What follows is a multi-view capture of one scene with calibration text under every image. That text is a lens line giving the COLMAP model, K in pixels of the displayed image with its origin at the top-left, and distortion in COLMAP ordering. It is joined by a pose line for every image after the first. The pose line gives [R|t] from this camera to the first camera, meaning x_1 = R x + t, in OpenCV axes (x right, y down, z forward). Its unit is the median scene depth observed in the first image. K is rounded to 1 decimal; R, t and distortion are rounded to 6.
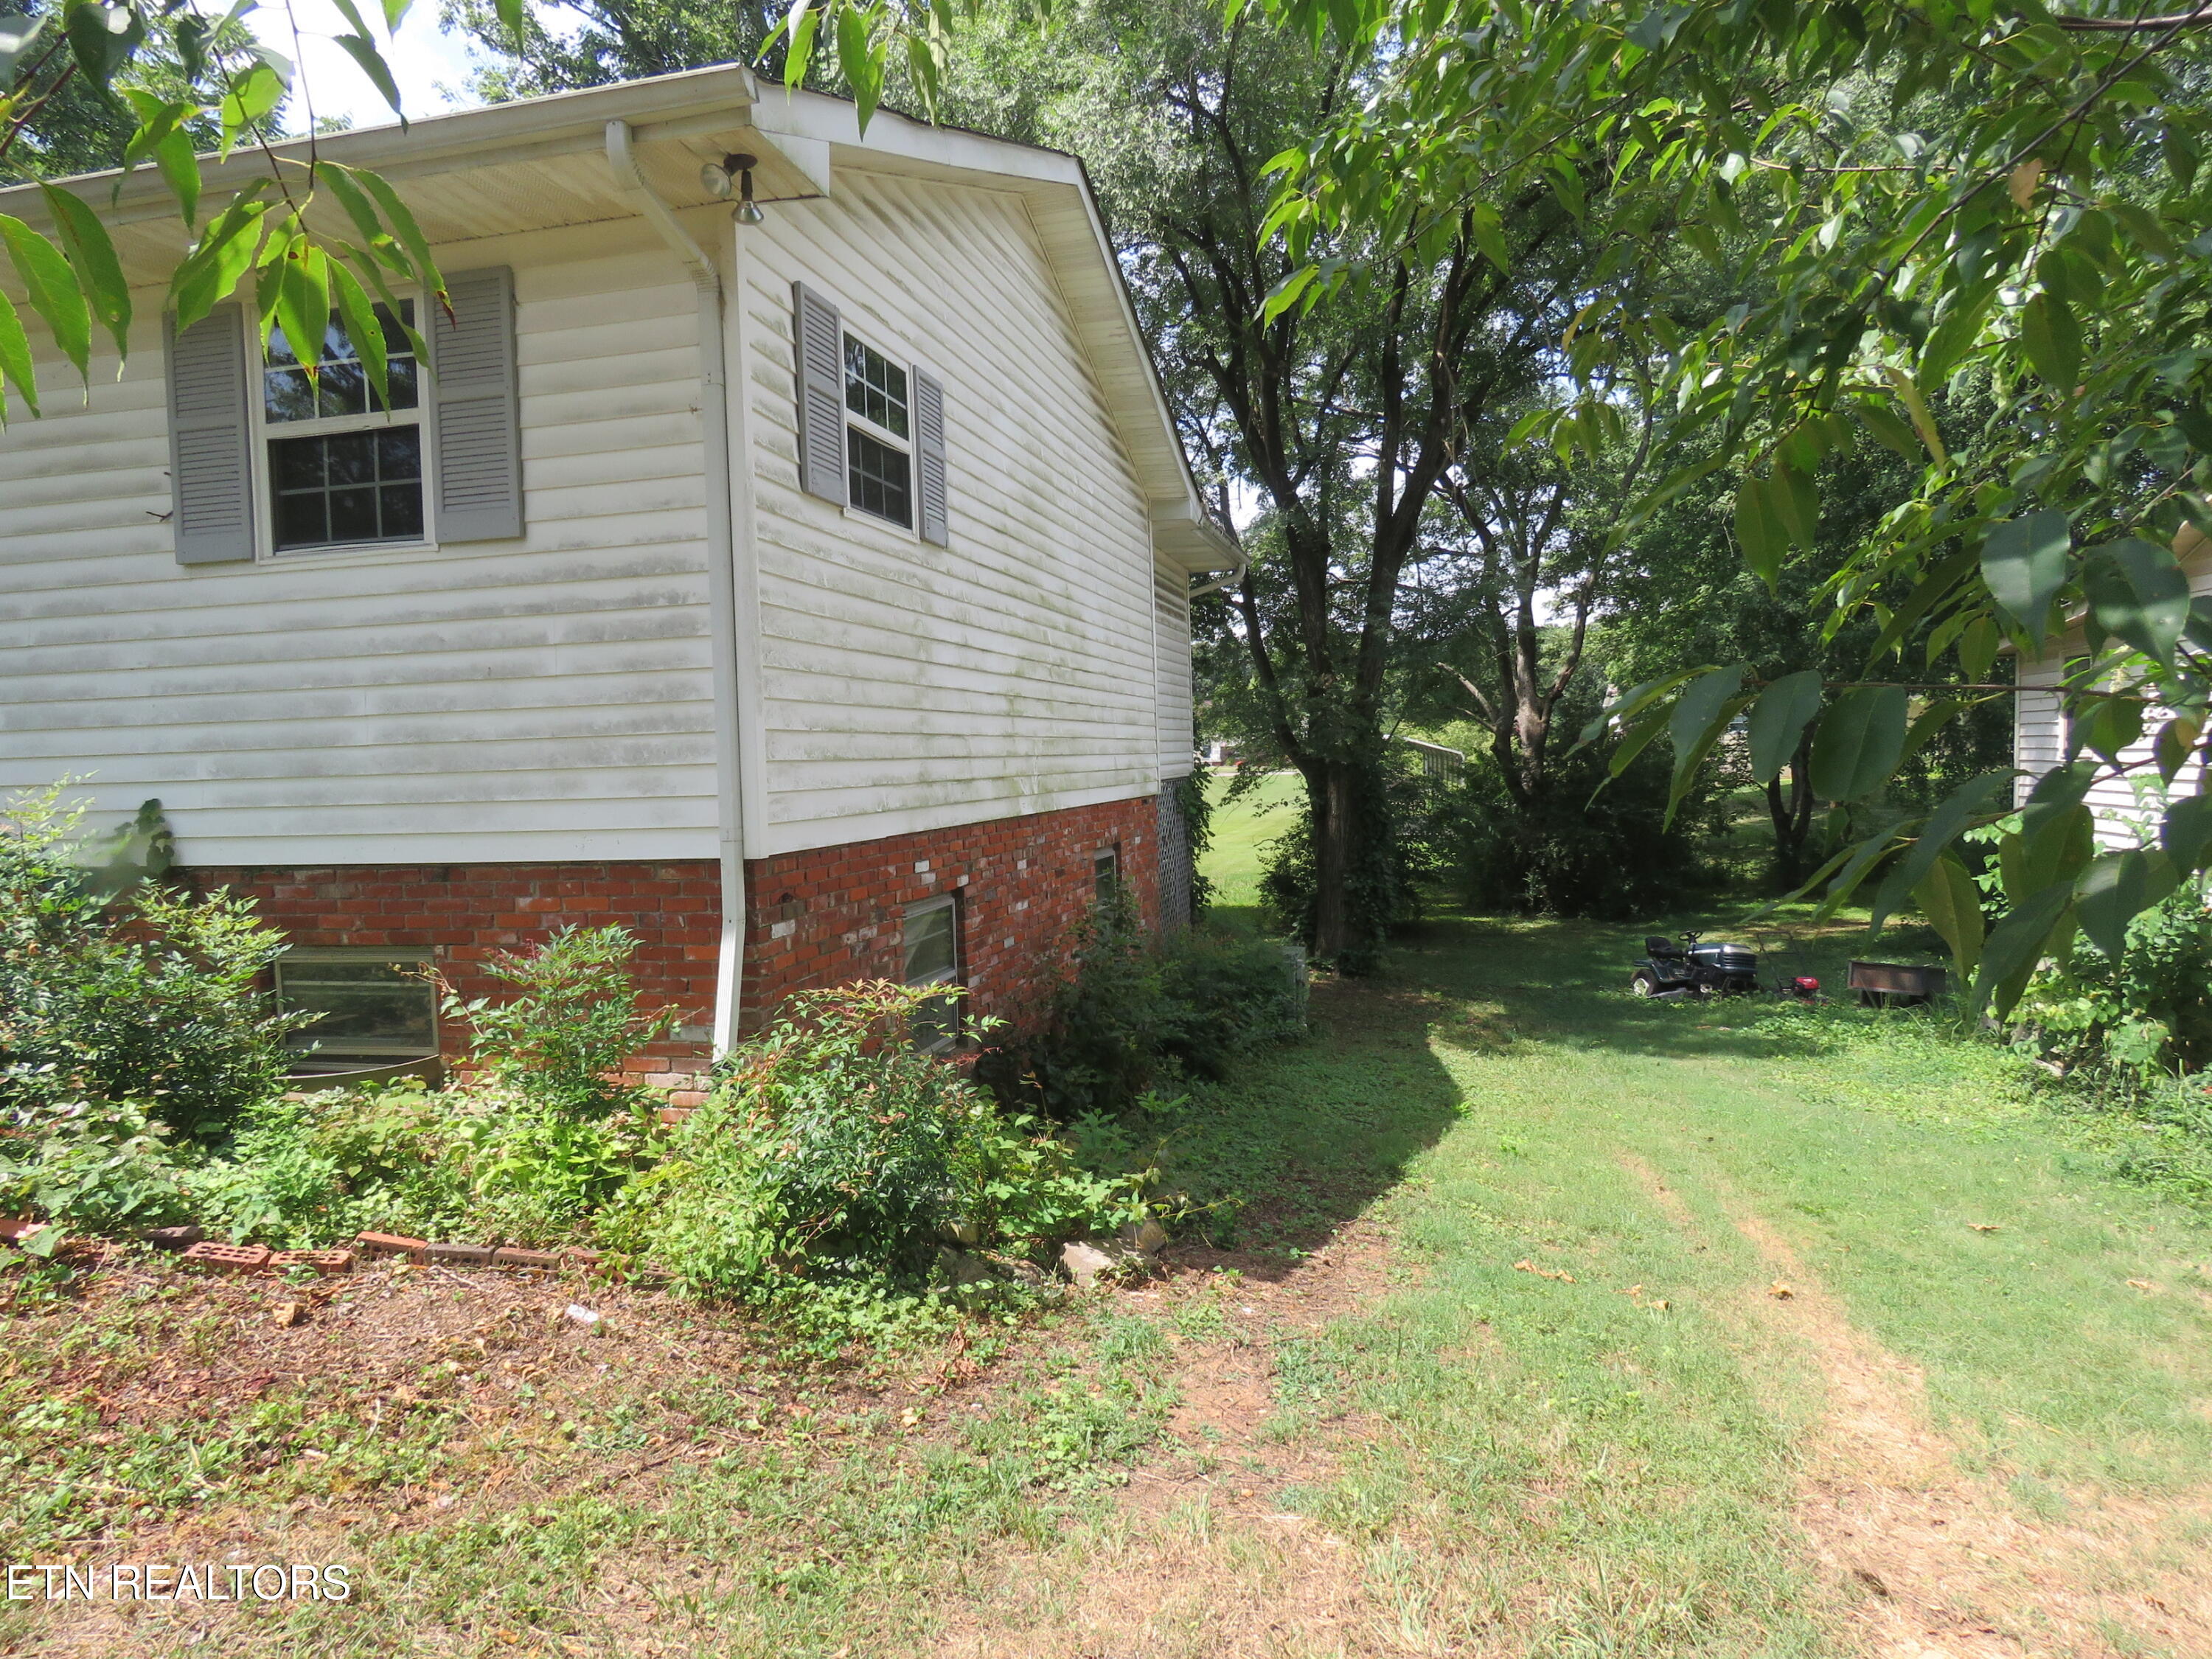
lens RADIAL K [[1402.7, 0, 1101.7], [0, 1402.7, 824.1], [0, 0, 1]] dist [-0.009473, 0.004153]
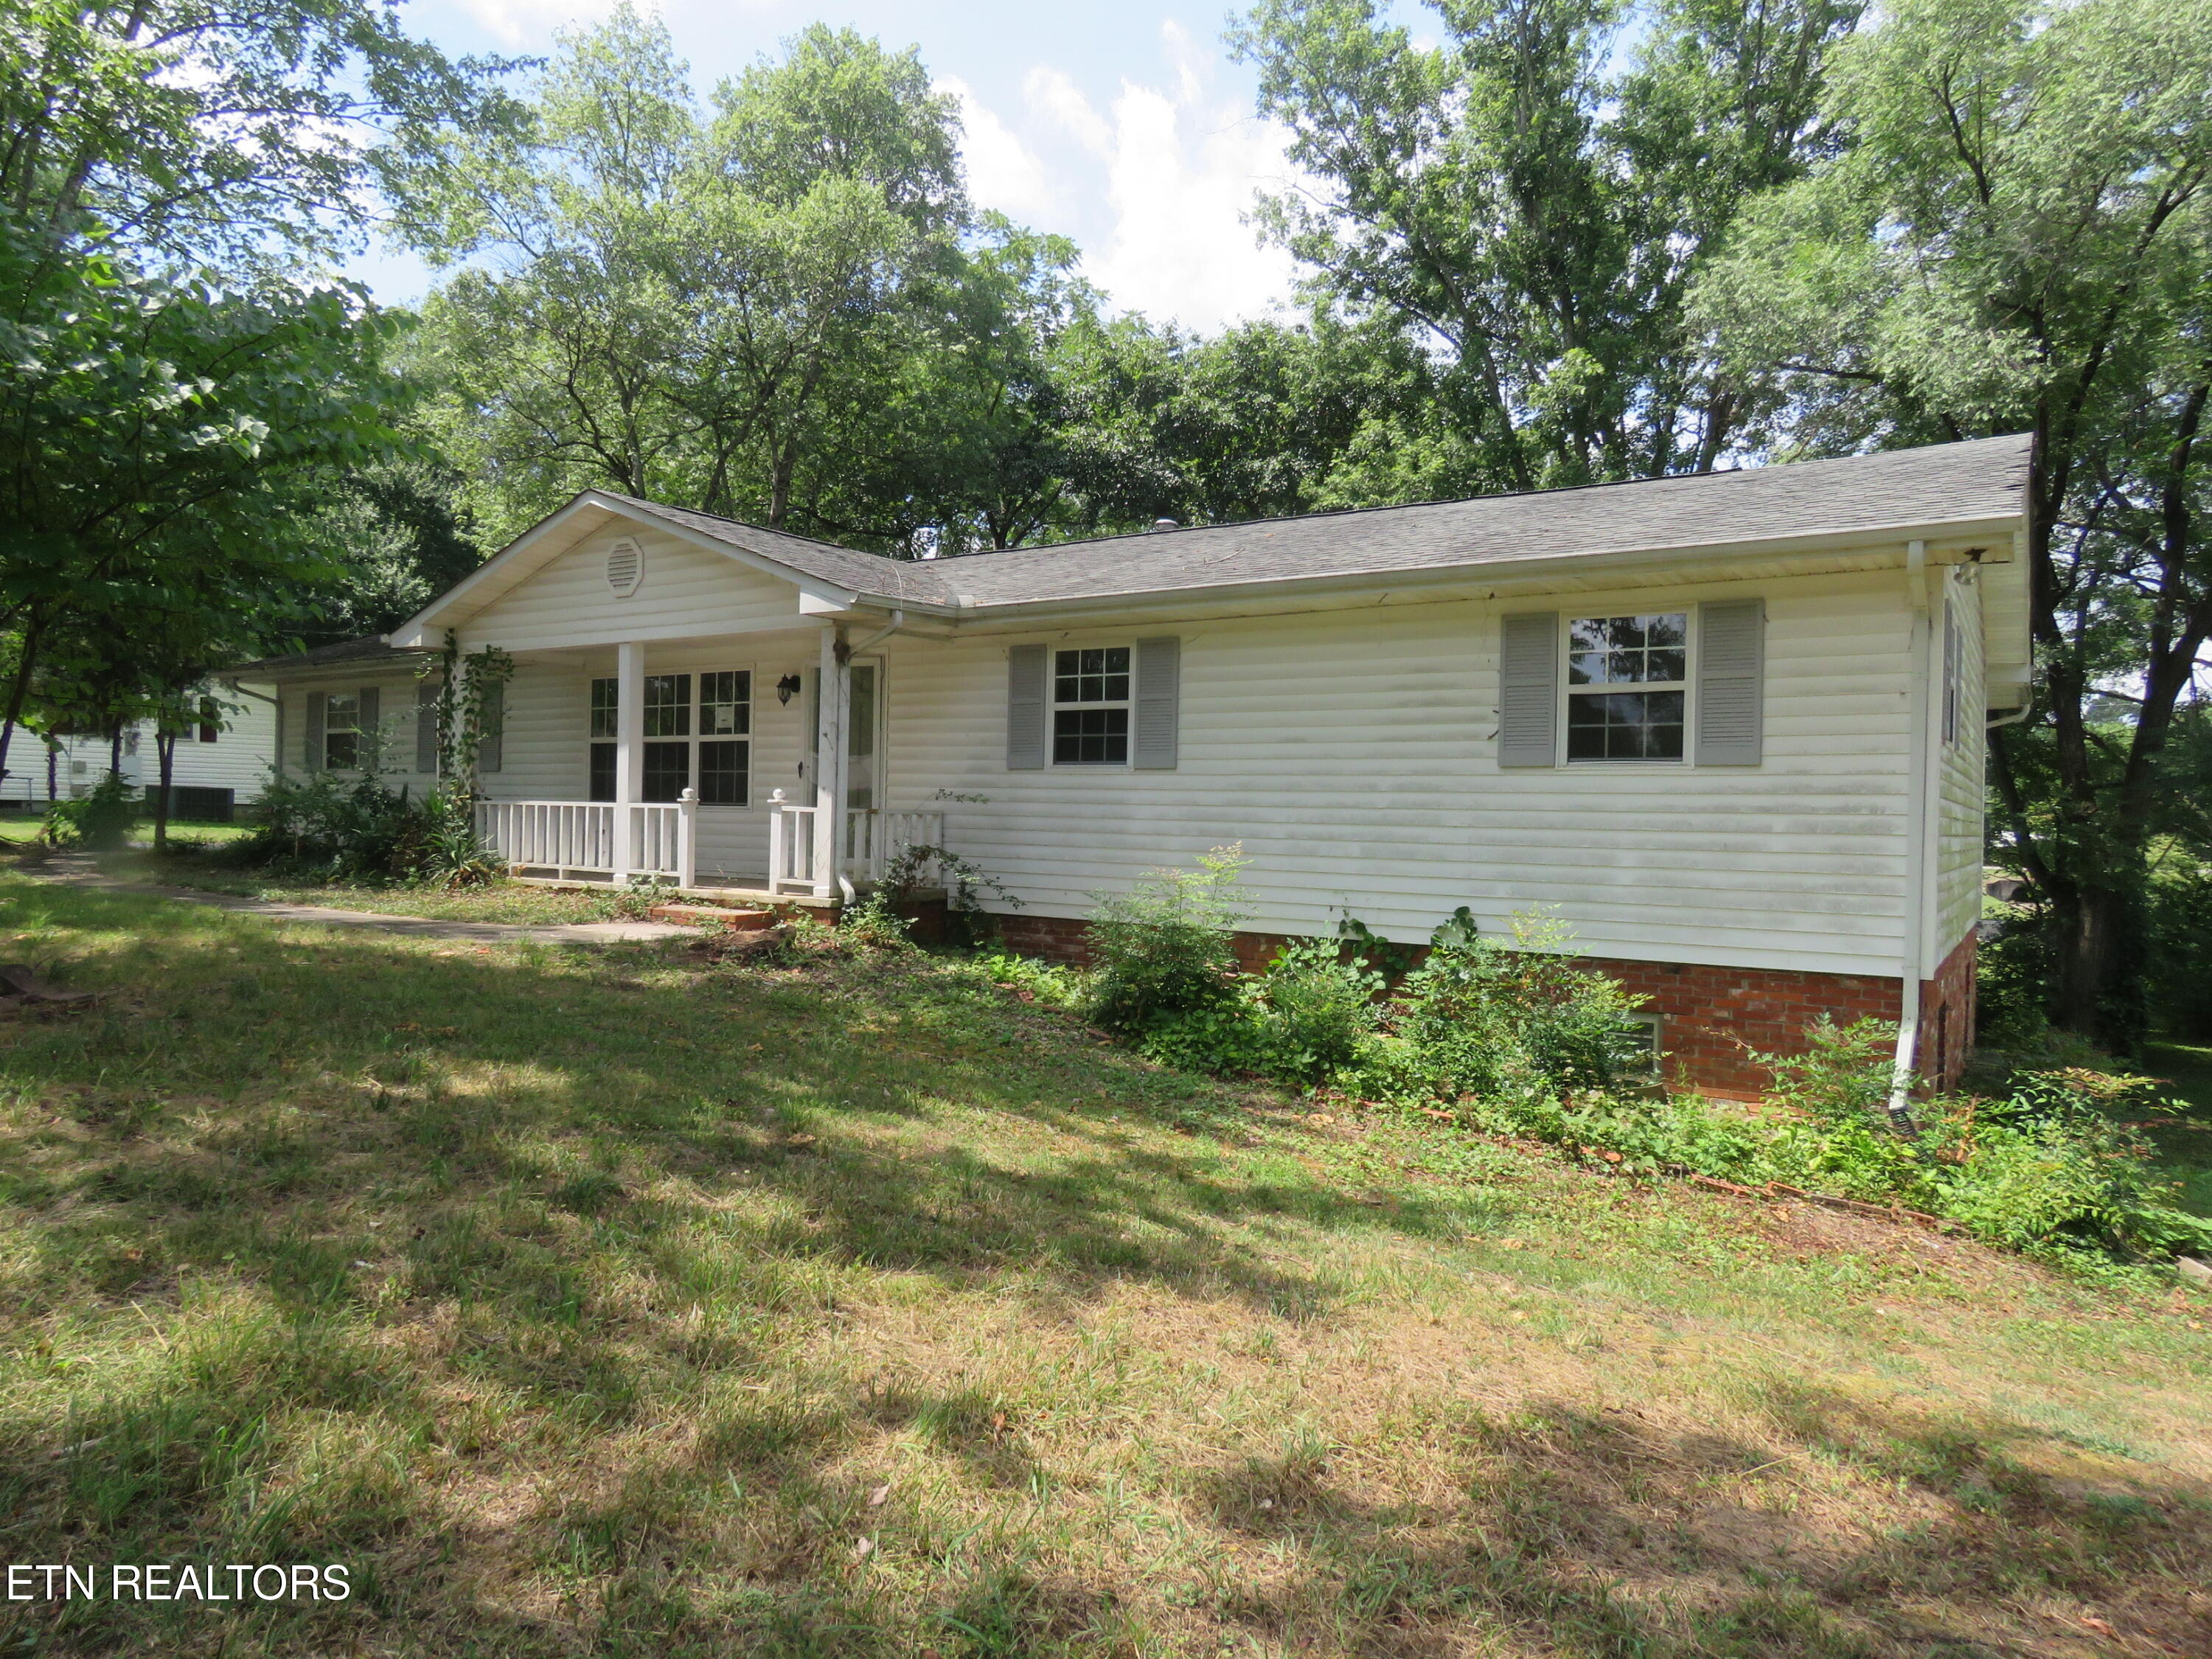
lens RADIAL K [[1402.7, 0, 1103.5], [0, 1402.7, 829.5], [0, 0, 1]] dist [-0.009473, 0.004153]
pose [[0.938084, 0.051390, -0.342574, -0.542321], [-0.064308, 0.997580, -0.026450, -0.038988], [0.340386, 0.046843, 0.939118, -0.720896]]
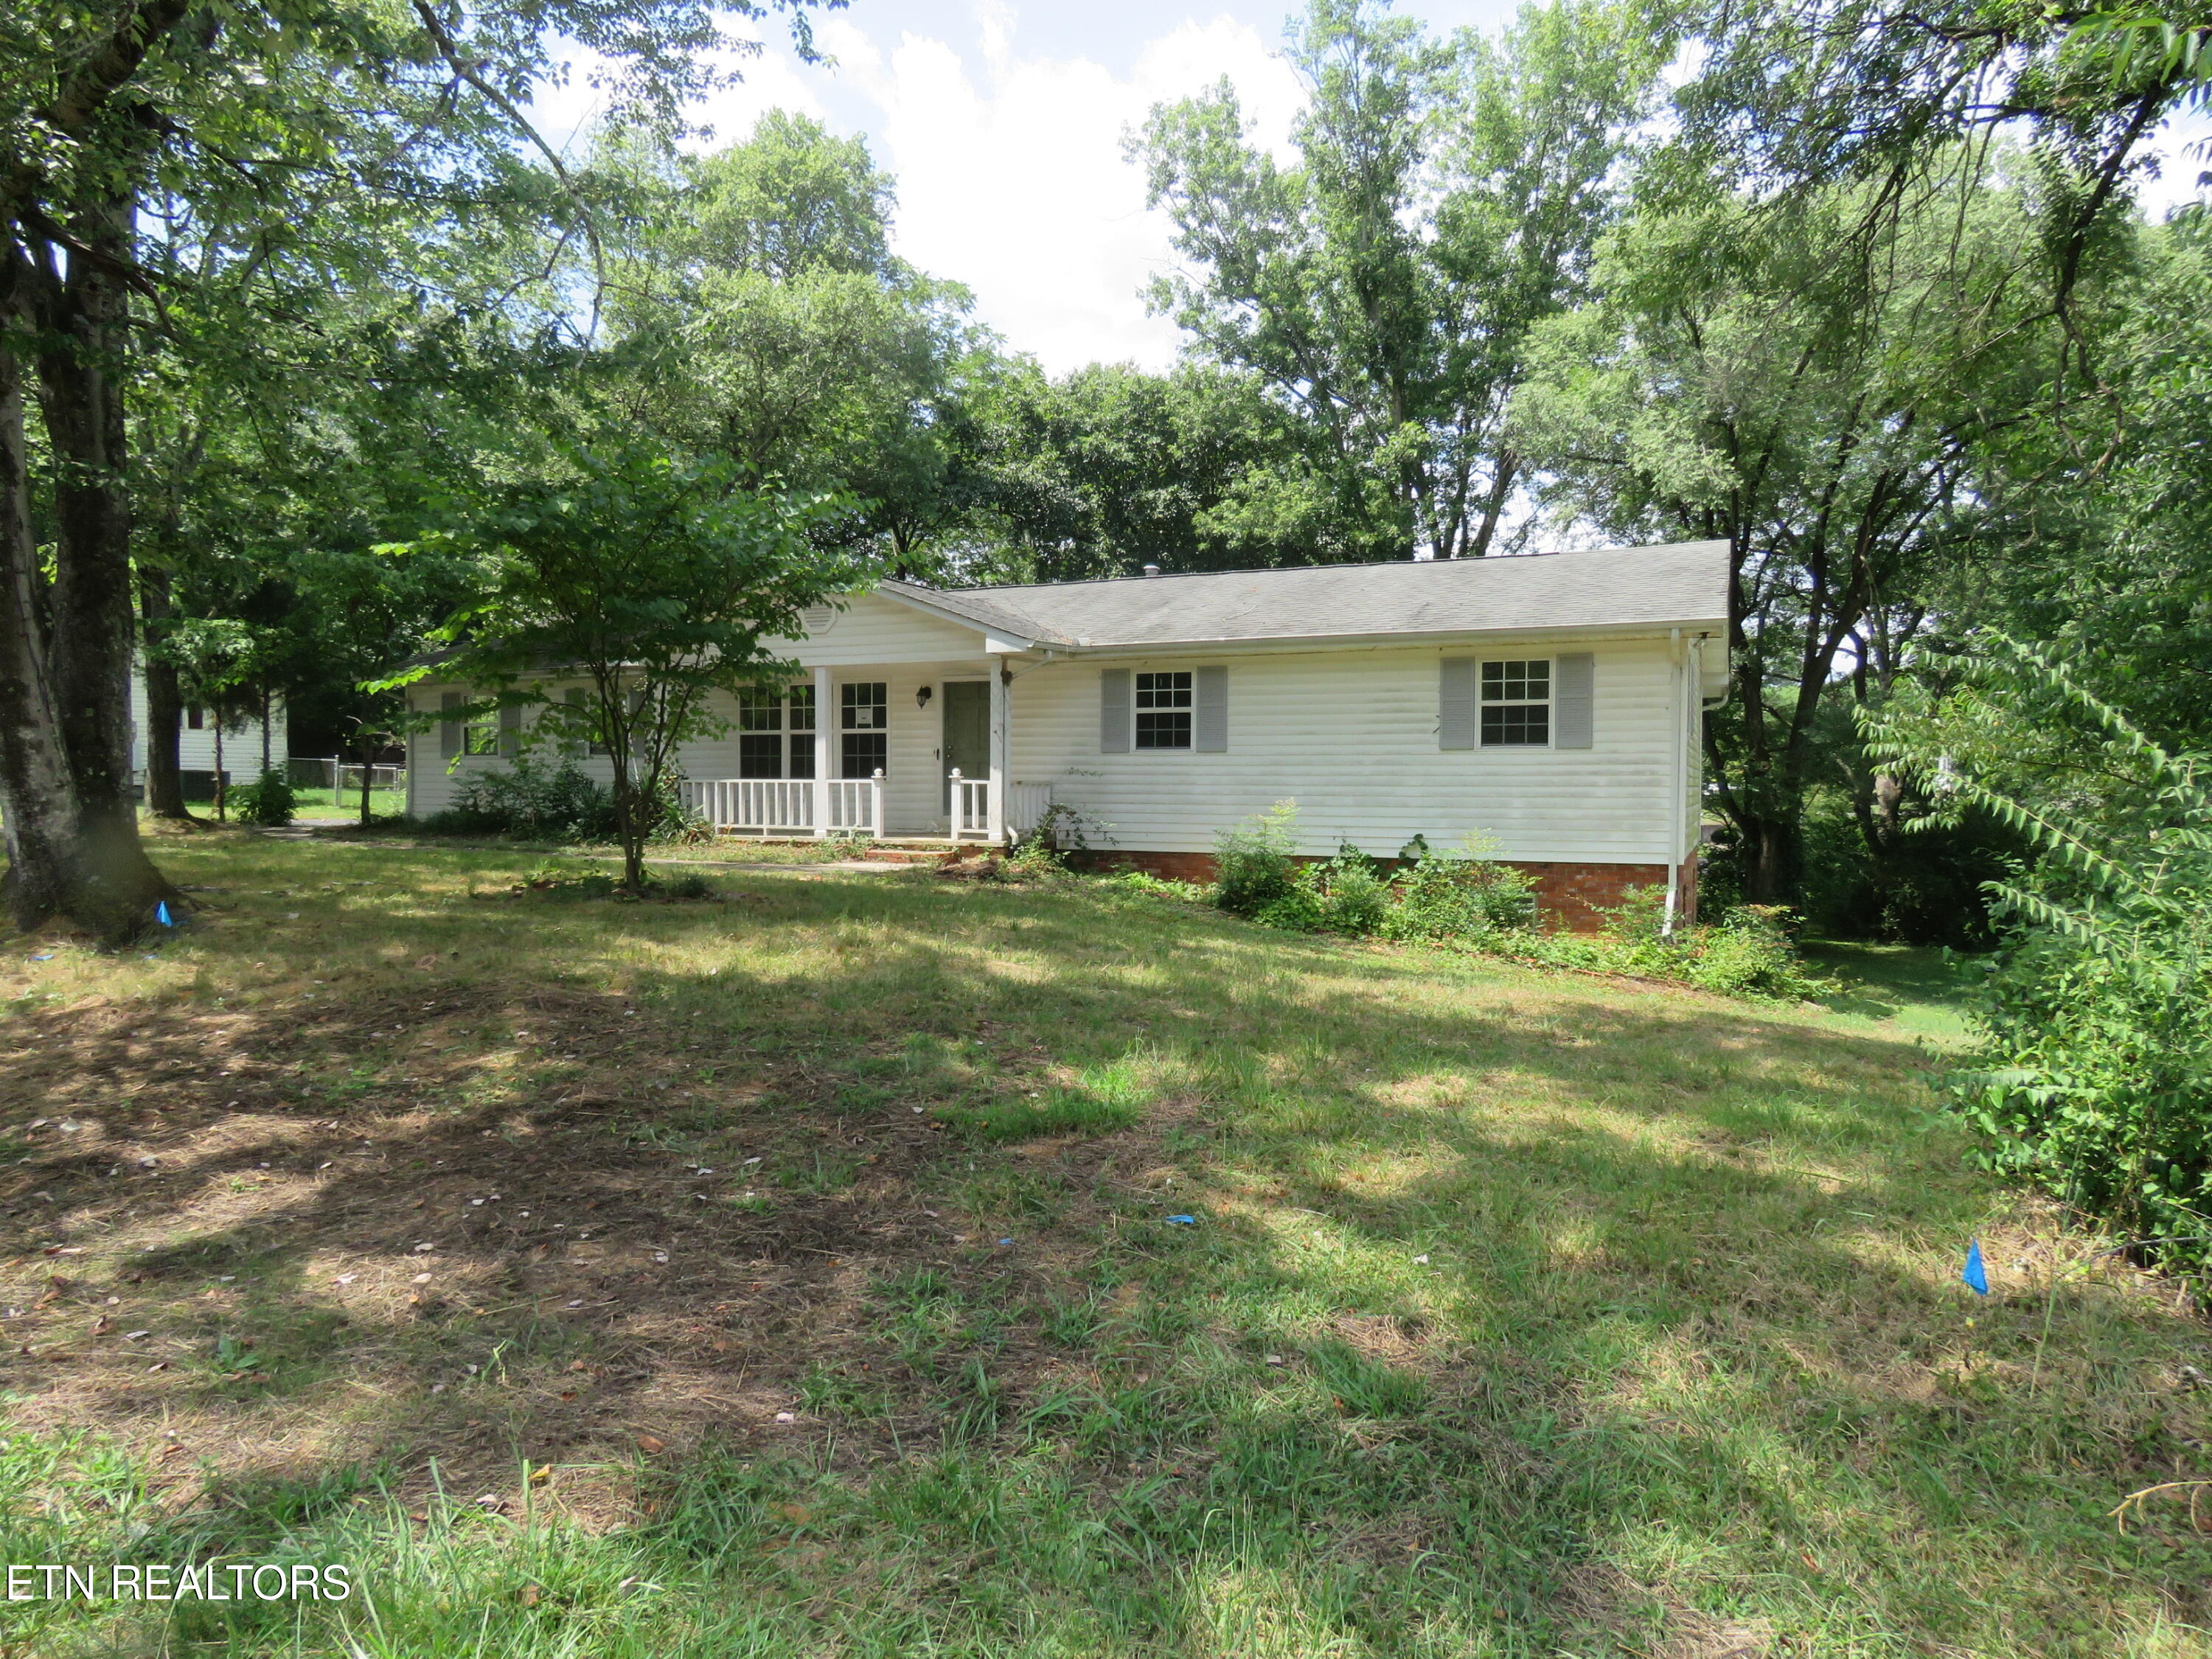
lens RADIAL K [[1402.7, 0, 1109.0], [0, 1402.7, 827.9], [0, 0, 1]] dist [-0.009473, 0.004153]
pose [[0.983461, 0.036879, -0.177328, -0.827118], [-0.039687, 0.999136, -0.012317, 0.029372], [0.176720, 0.019151, 0.984075, -1.863706]]
